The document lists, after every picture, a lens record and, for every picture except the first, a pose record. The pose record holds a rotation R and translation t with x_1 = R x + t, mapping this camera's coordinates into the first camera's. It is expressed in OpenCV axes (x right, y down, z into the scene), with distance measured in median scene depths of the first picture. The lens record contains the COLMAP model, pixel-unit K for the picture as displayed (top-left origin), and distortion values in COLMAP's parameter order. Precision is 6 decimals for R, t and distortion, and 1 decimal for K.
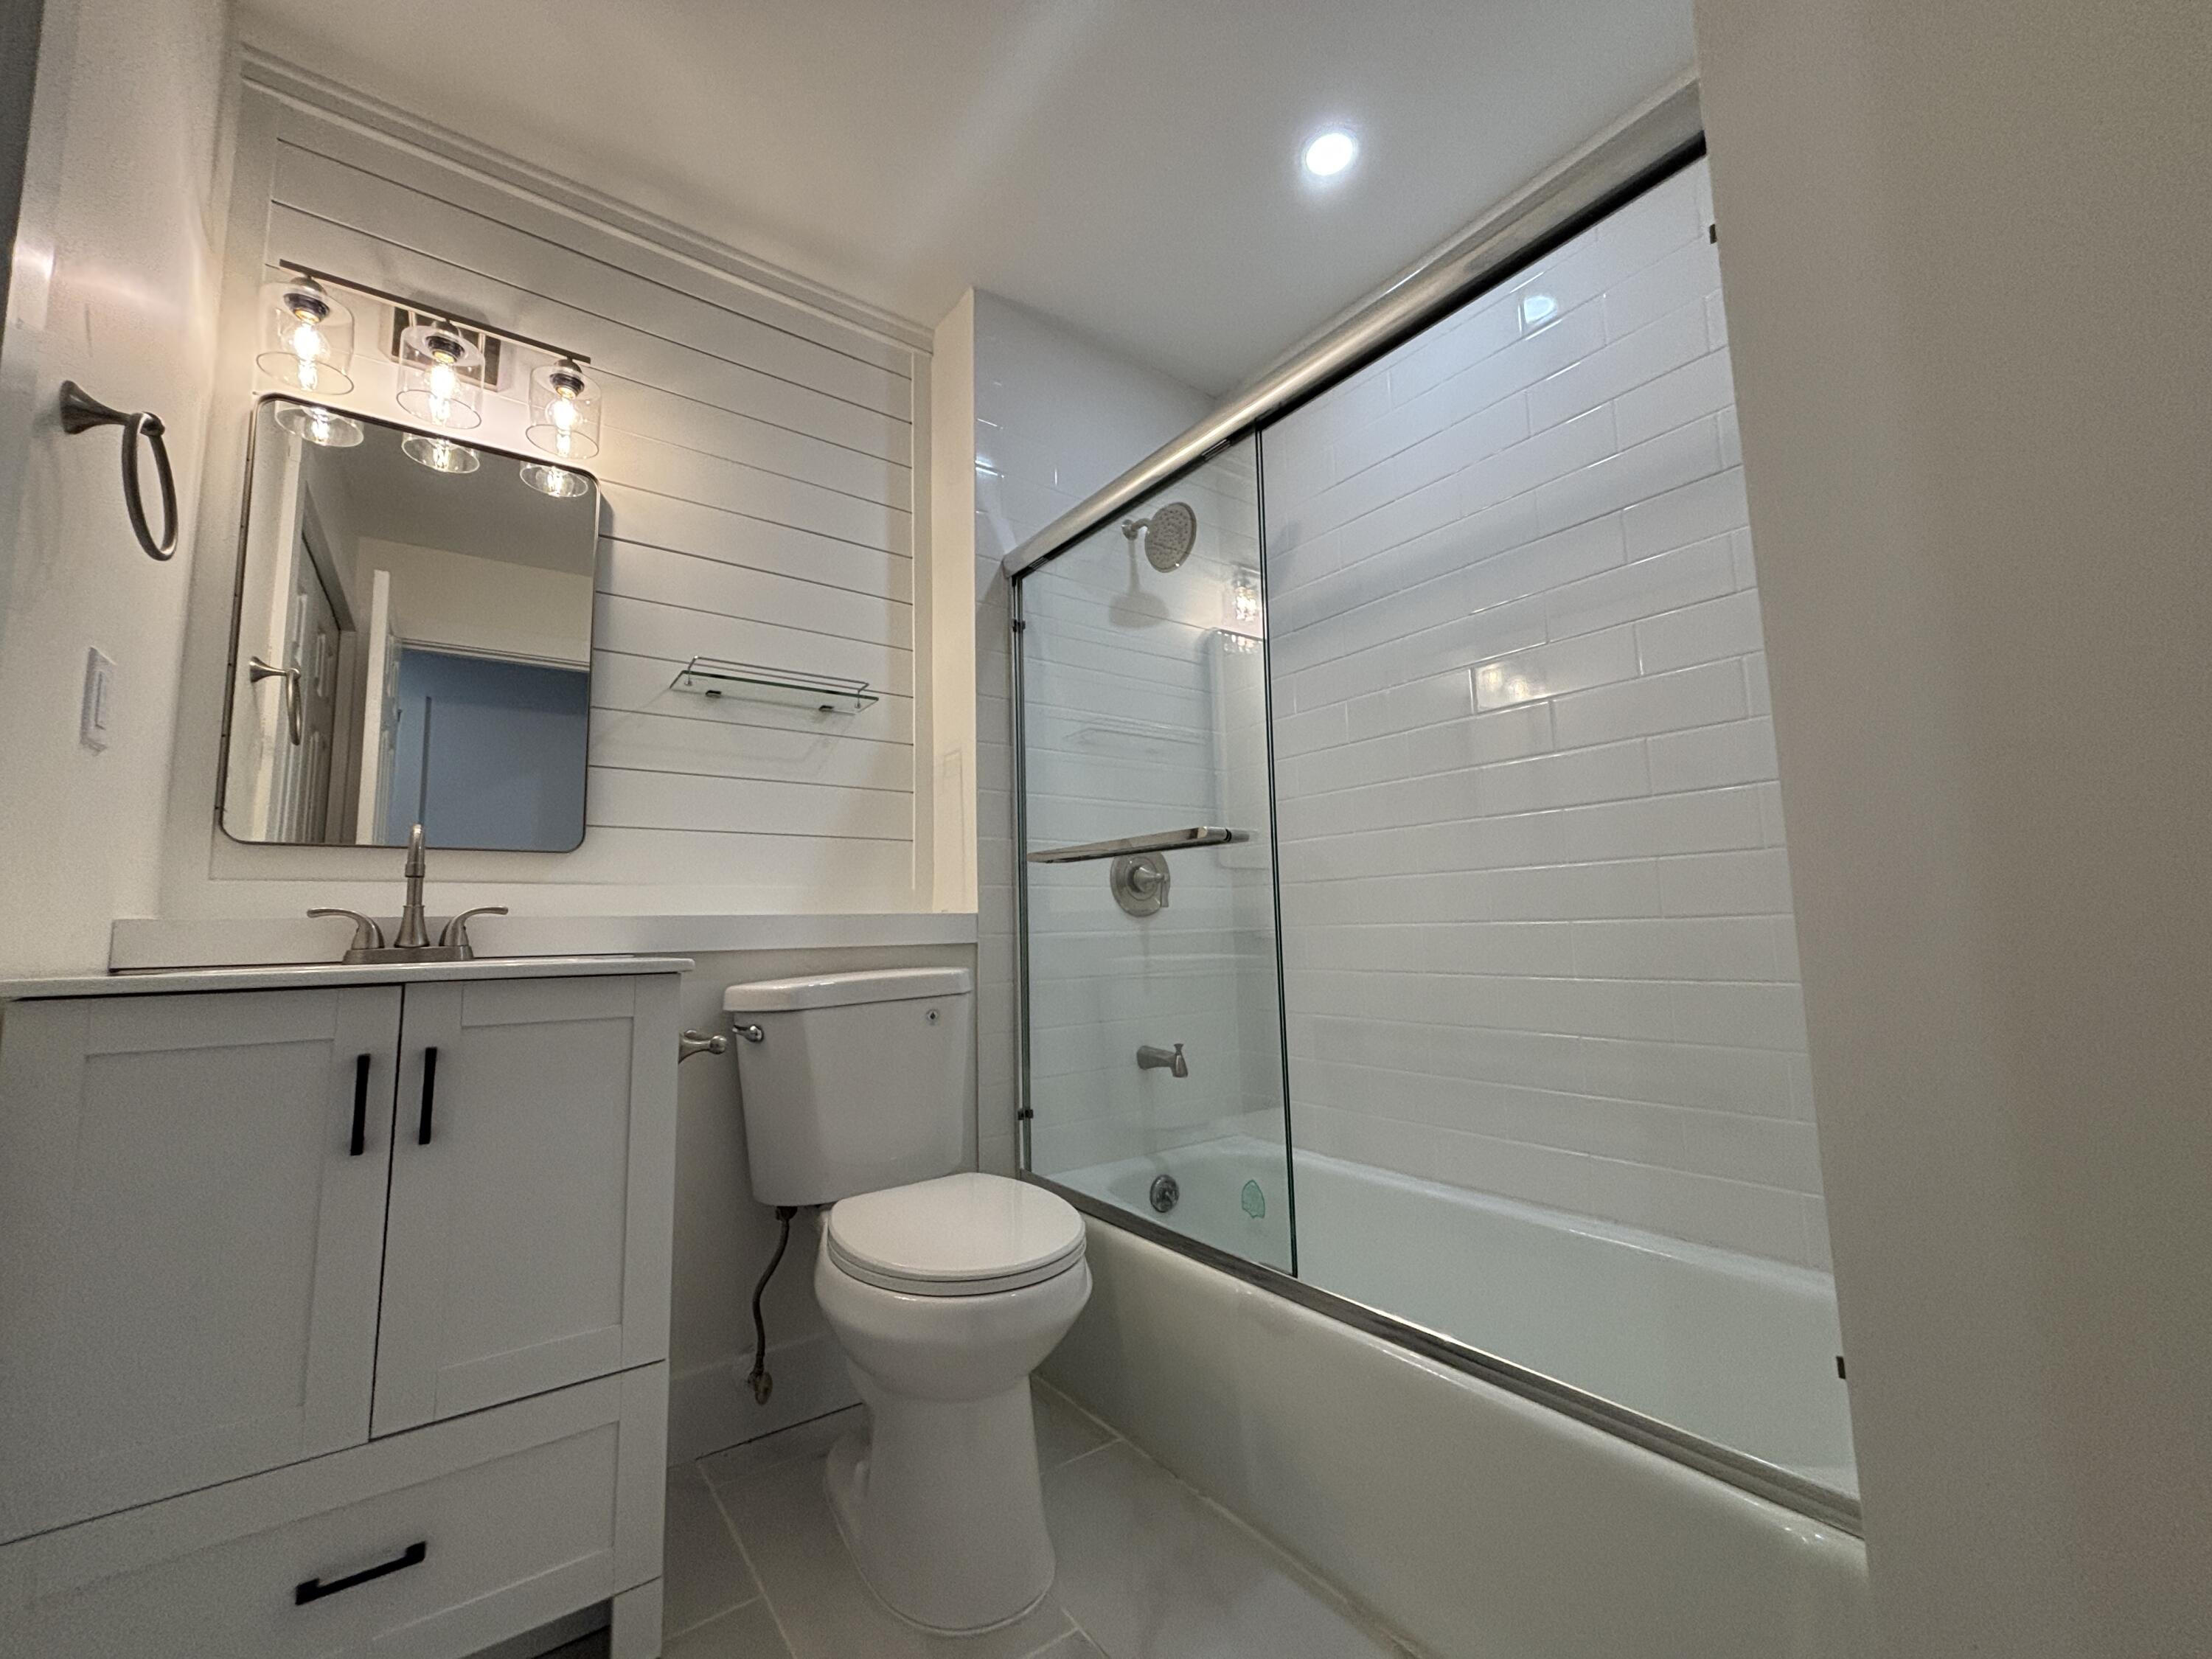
lens RADIAL K [[887.7, 0, 1113.0], [0, 887.7, 813.4], [0, 0, 1]] dist [0.002472, -0.000144]
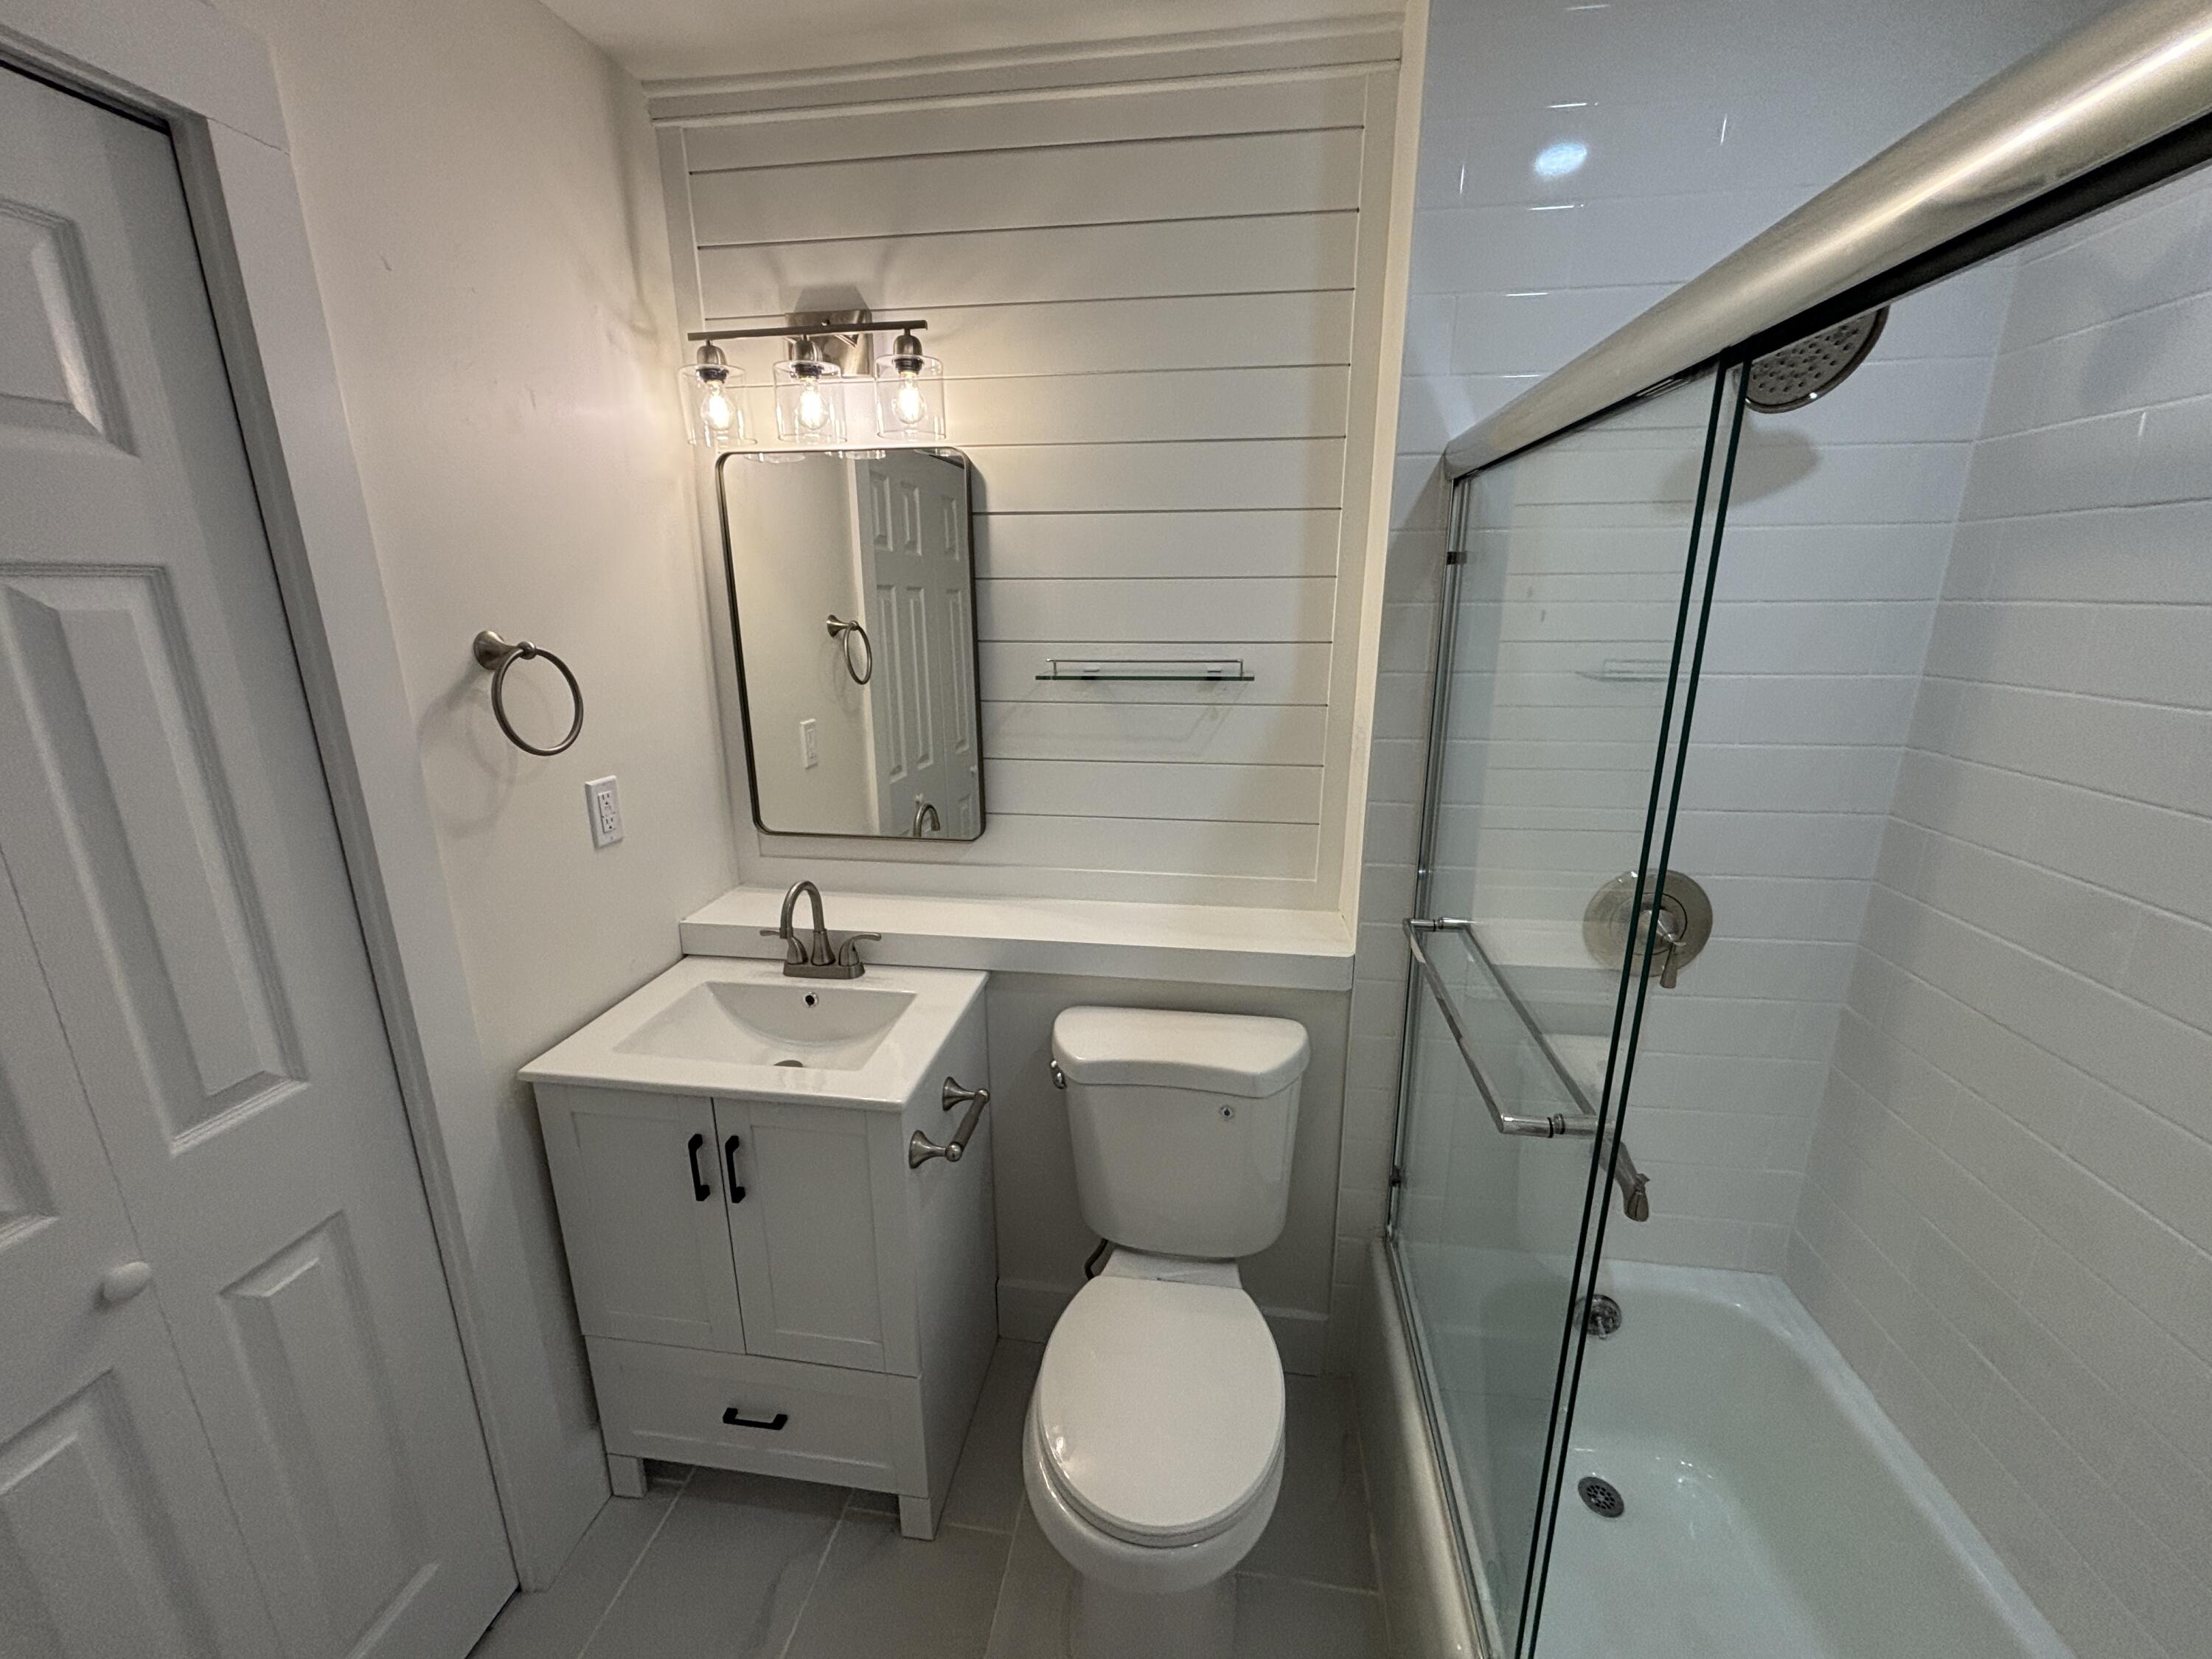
lens RADIAL K [[887.7, 0, 1093.8], [0, 887.7, 831.0], [0, 0, 1]] dist [0.002472, -0.000144]
pose [[0.706092, 0.204073, -0.678077, 0.208015], [0.073095, 0.931453, 0.356443, -0.302222], [0.704337, -0.301246, 0.642775, 0.348673]]
